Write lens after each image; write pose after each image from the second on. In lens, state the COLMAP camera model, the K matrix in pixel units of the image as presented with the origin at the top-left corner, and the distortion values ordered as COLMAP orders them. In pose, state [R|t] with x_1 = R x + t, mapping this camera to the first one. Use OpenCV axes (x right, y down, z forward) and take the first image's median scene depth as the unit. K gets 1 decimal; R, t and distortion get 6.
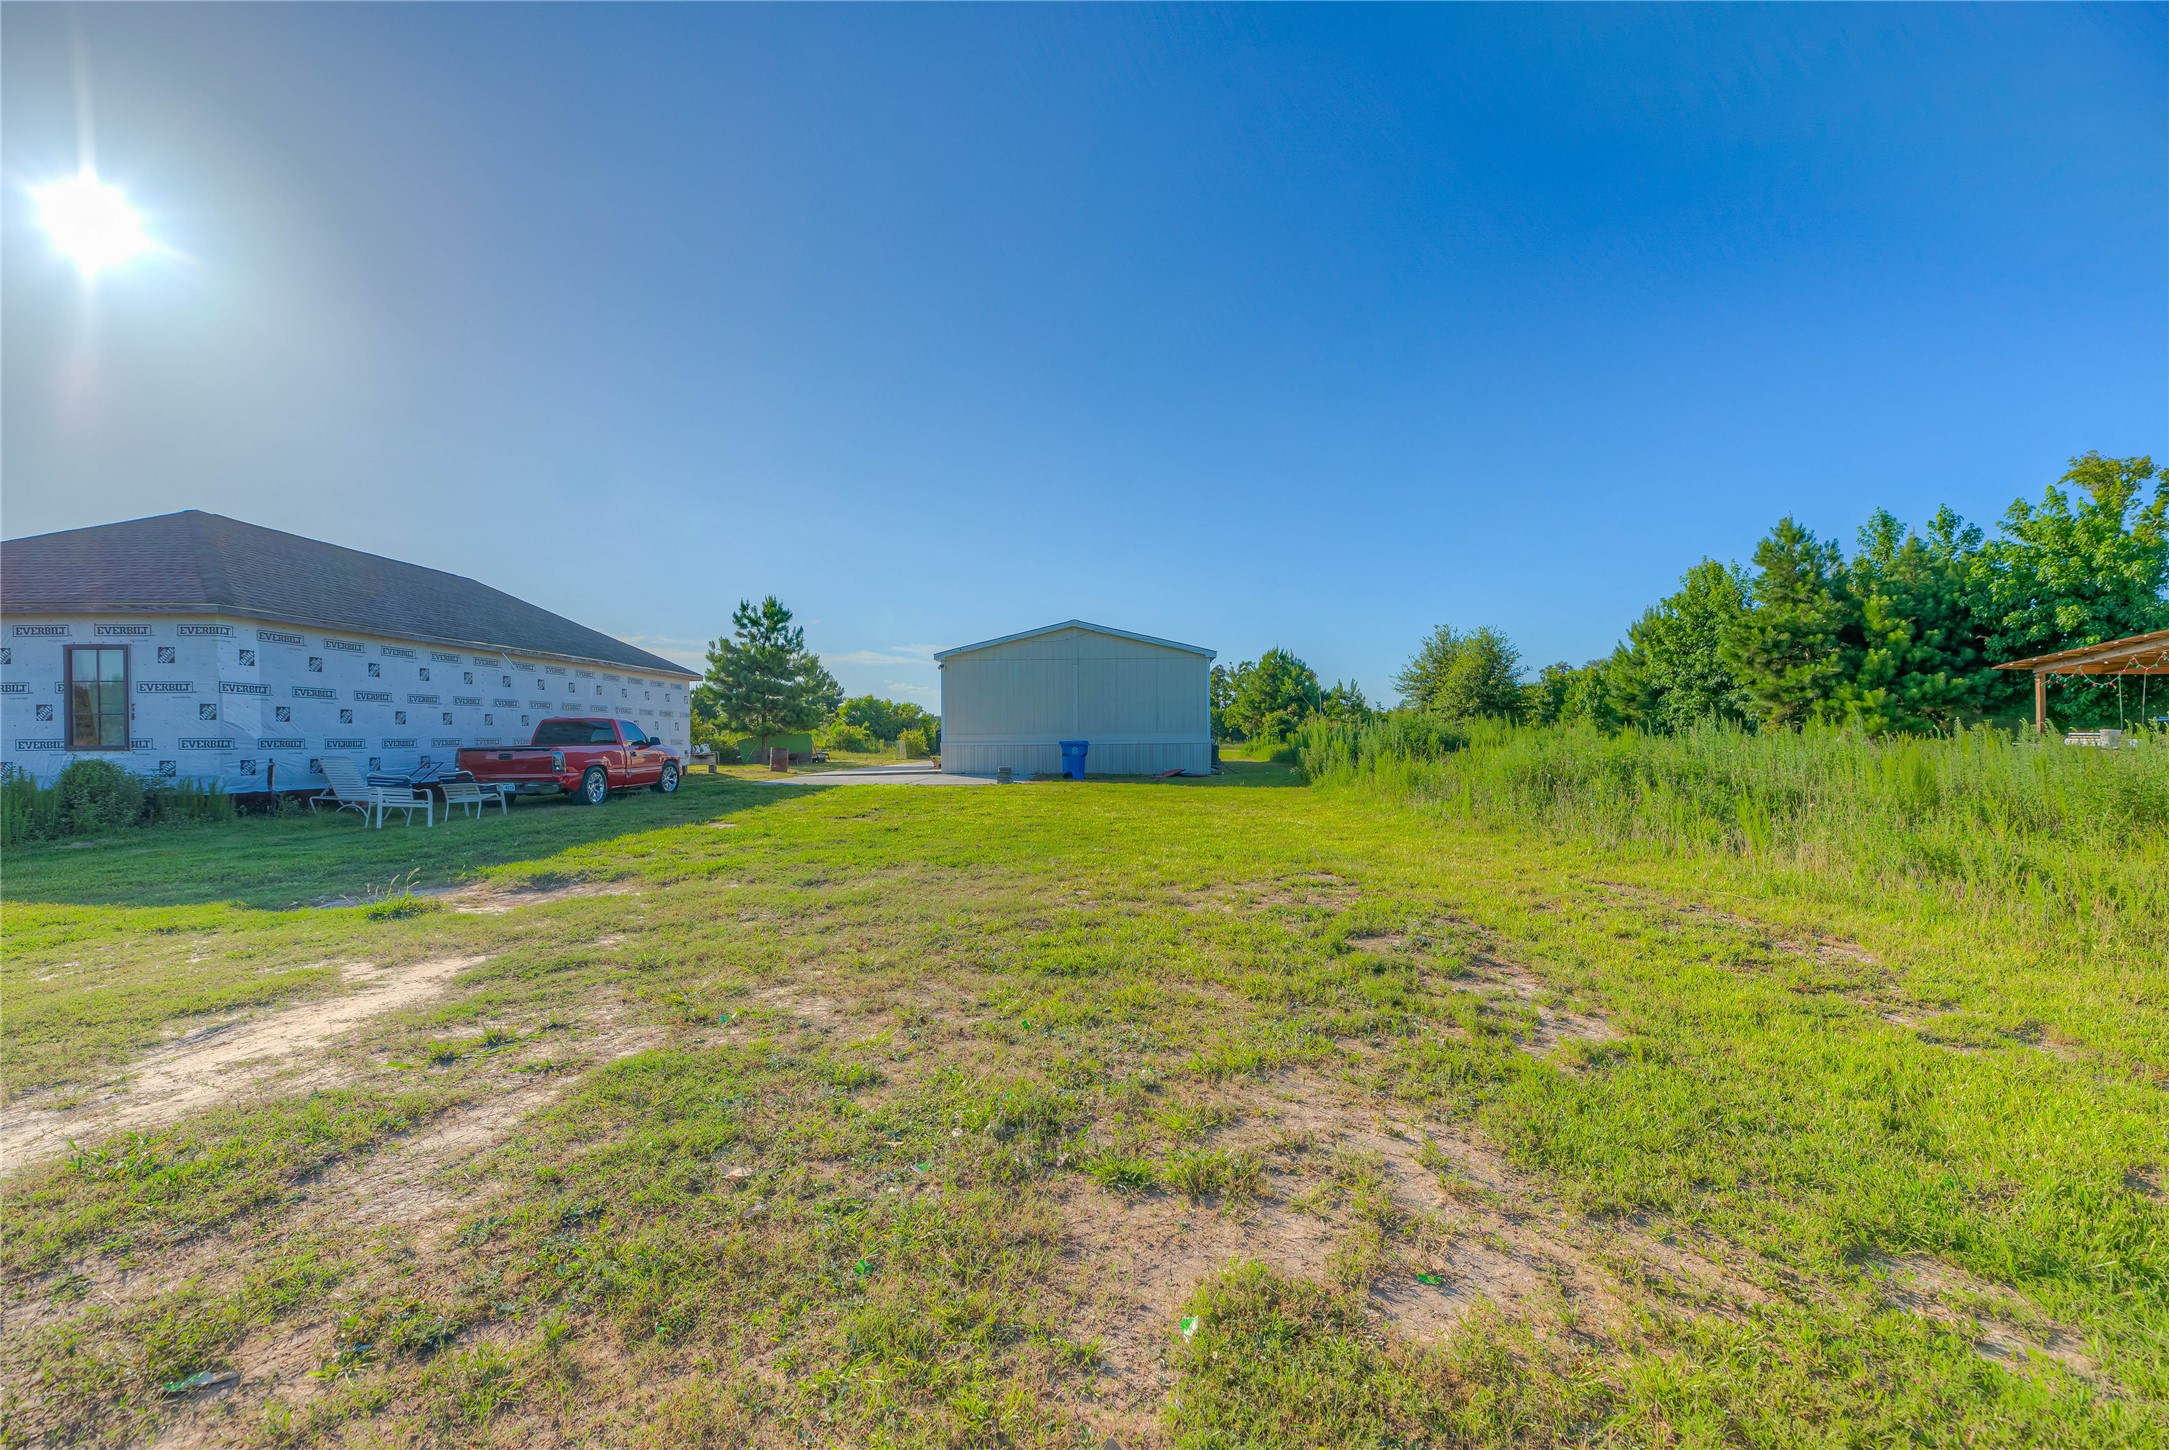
lens RADIAL K [[911.3, 0, 1084.5], [0, 911.3, 725.0], [0, 0, 1]] dist [0.000322, 0.000043]
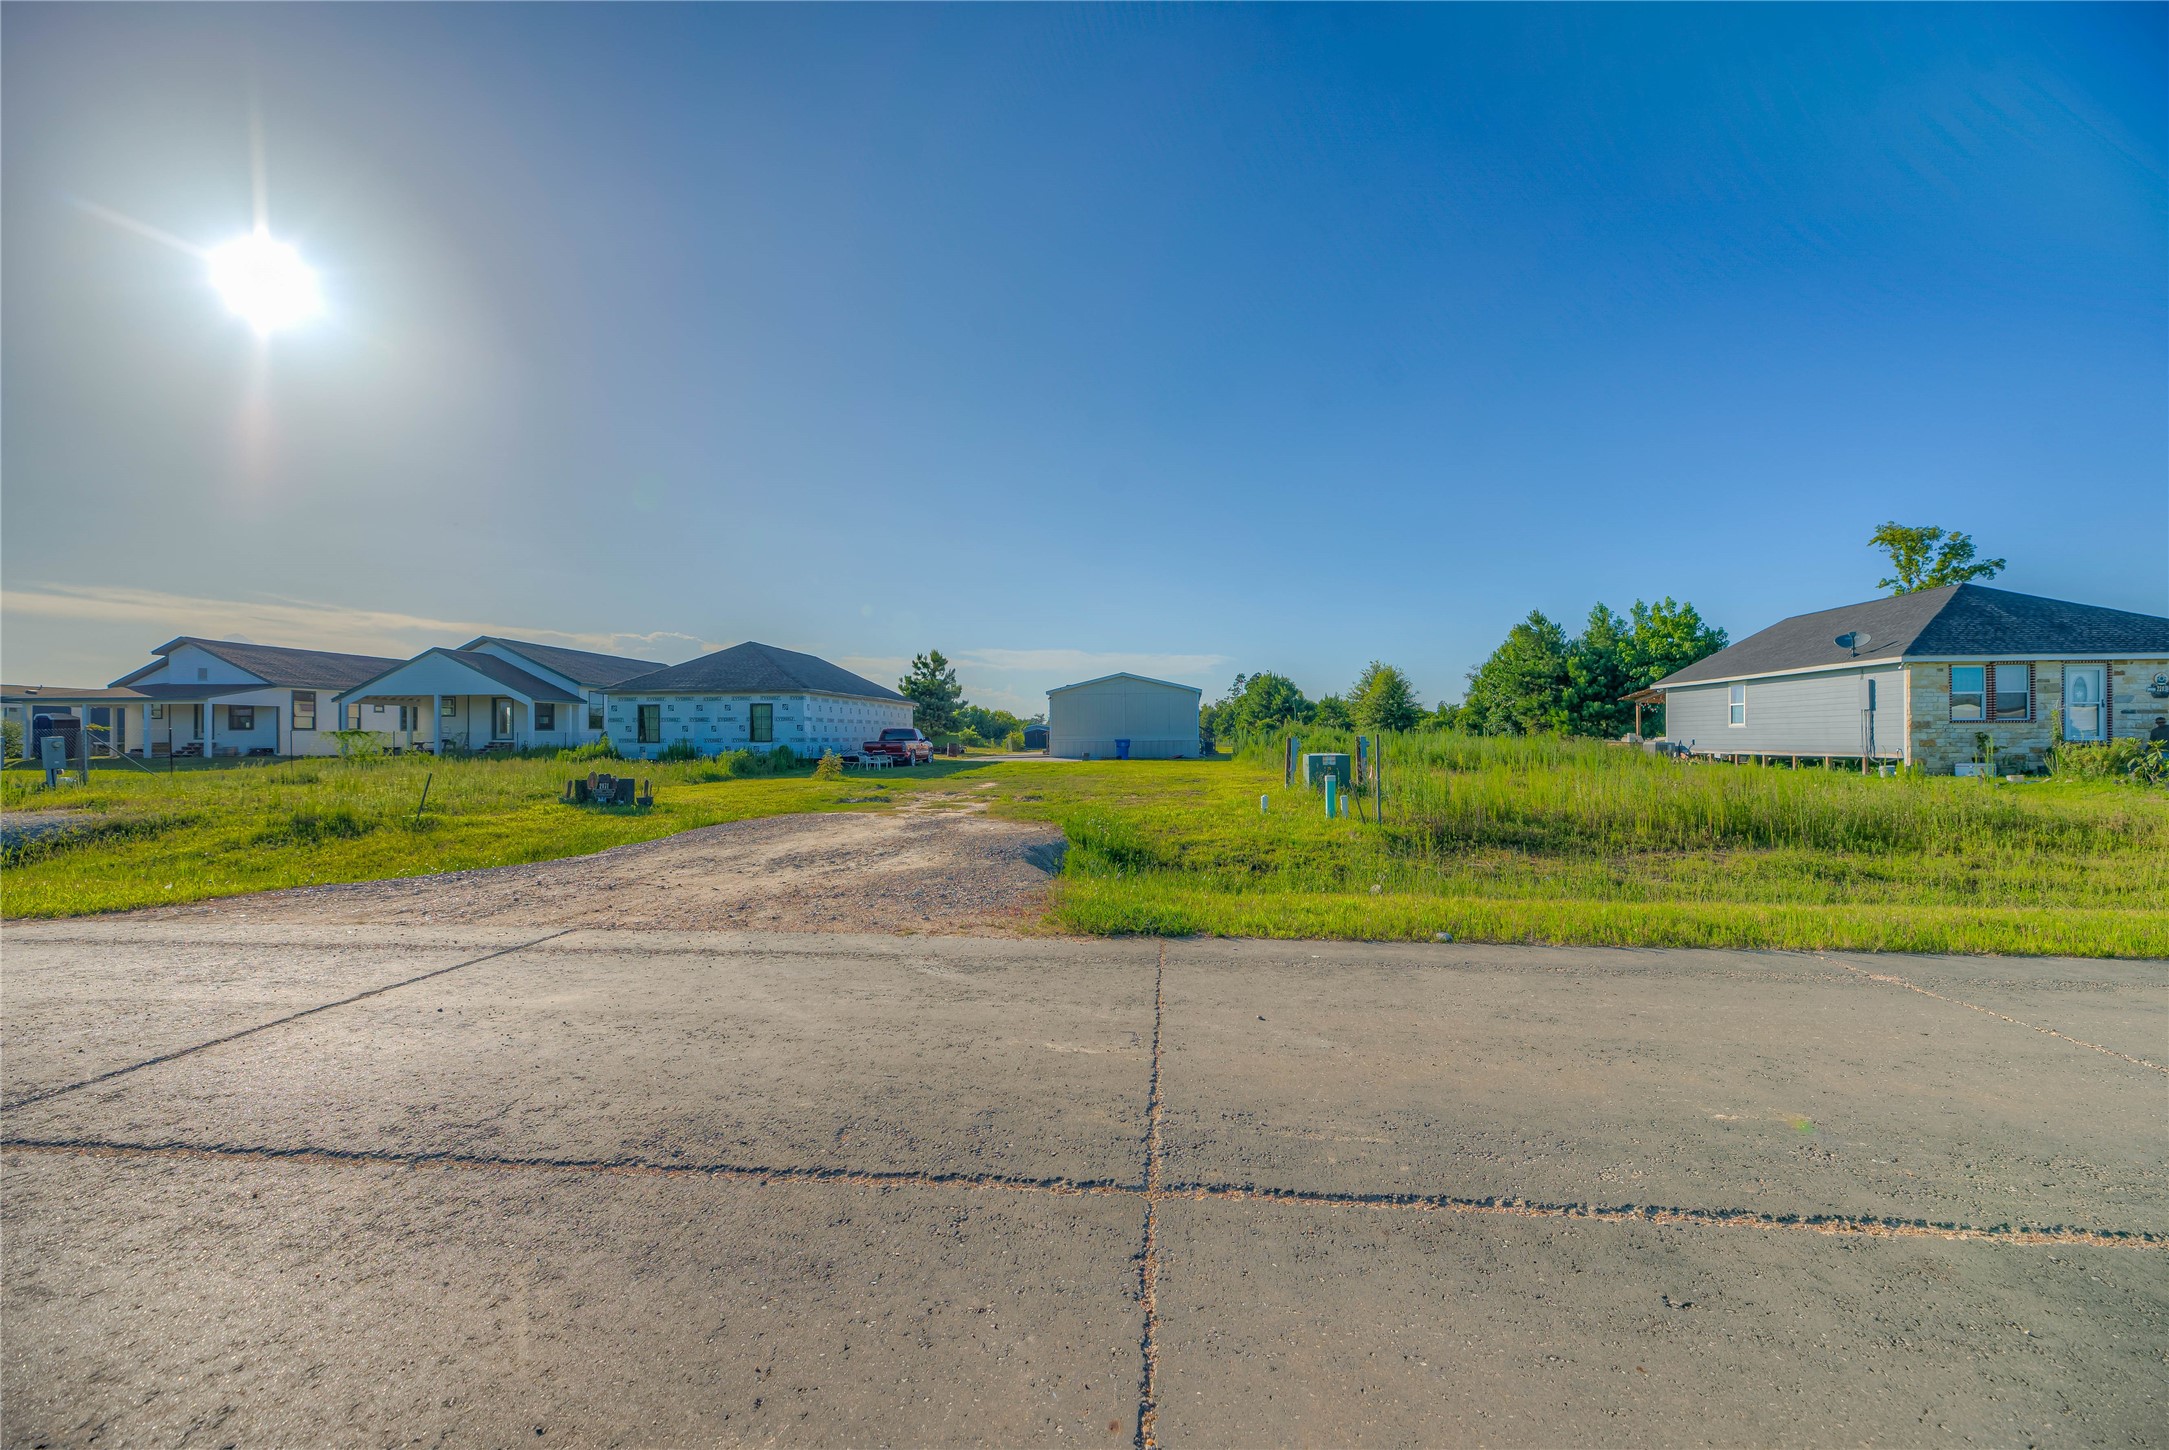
lens RADIAL K [[879.9, 0, 1084.5], [0, 879.9, 725.0], [0, 0, 1]] dist [0.000002, 0.000000]
pose [[0.998148, -0.000698, -0.060828, 0.016510], [0.000713, 1.000000, 0.000226, -0.009608], [0.060828, -0.000268, 0.998148, -0.658909]]
